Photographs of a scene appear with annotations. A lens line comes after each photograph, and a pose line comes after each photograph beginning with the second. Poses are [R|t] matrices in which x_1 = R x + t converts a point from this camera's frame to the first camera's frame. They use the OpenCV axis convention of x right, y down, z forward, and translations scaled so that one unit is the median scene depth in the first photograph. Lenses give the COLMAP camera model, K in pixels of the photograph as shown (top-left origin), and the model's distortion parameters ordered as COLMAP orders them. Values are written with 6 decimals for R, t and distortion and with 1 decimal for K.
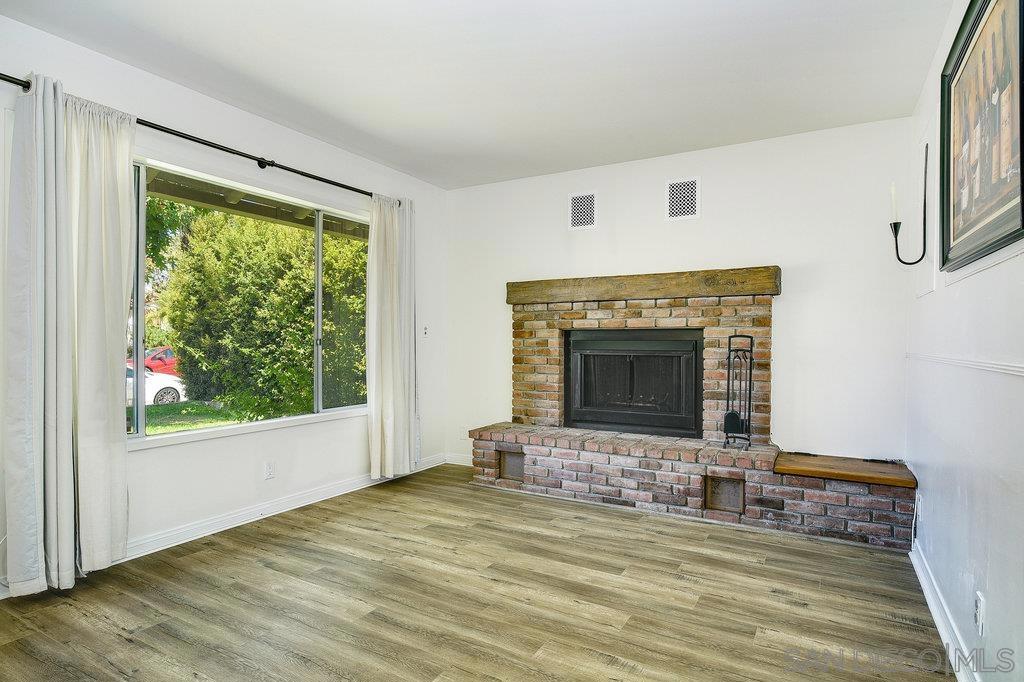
lens RADIAL K [[552.2, 0, 501.3], [0, 552.2, 363.0], [0, 0, 1]] dist [-0.003607, -0.004994]
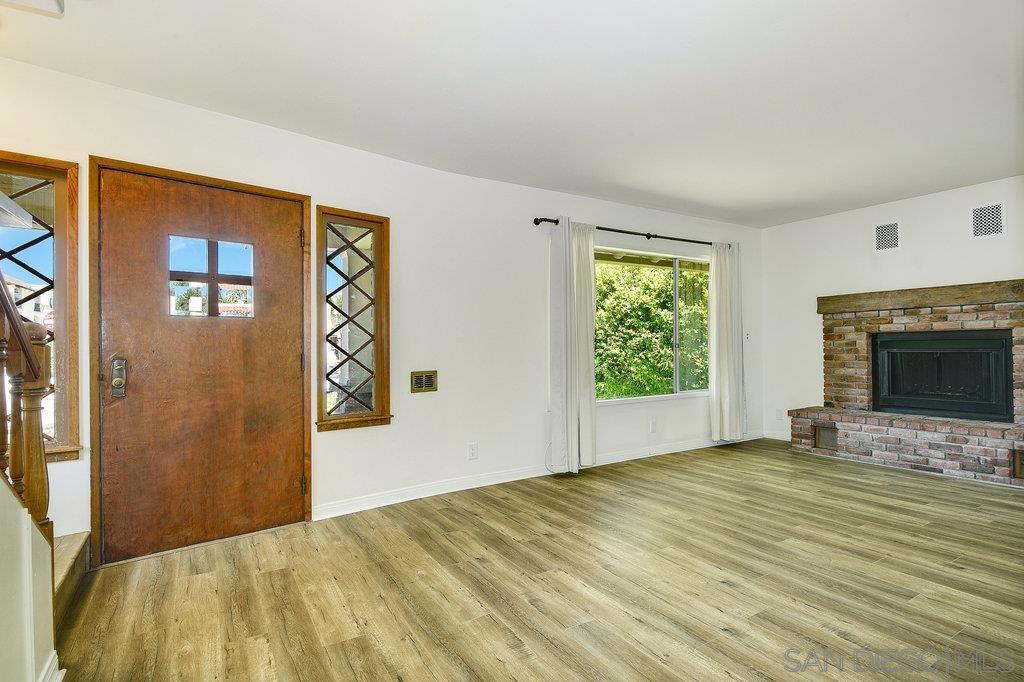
lens RADIAL K [[515.0, 0, 516.8], [0, 515.0, 351.2], [0, 0, 1]] dist [-0.019790, 0.001991]
pose [[0.885462, -0.013573, -0.464514, -0.073065], [0.000269, 0.999588, -0.028694, 0.017241], [0.464712, 0.025282, 0.885101, -0.472121]]
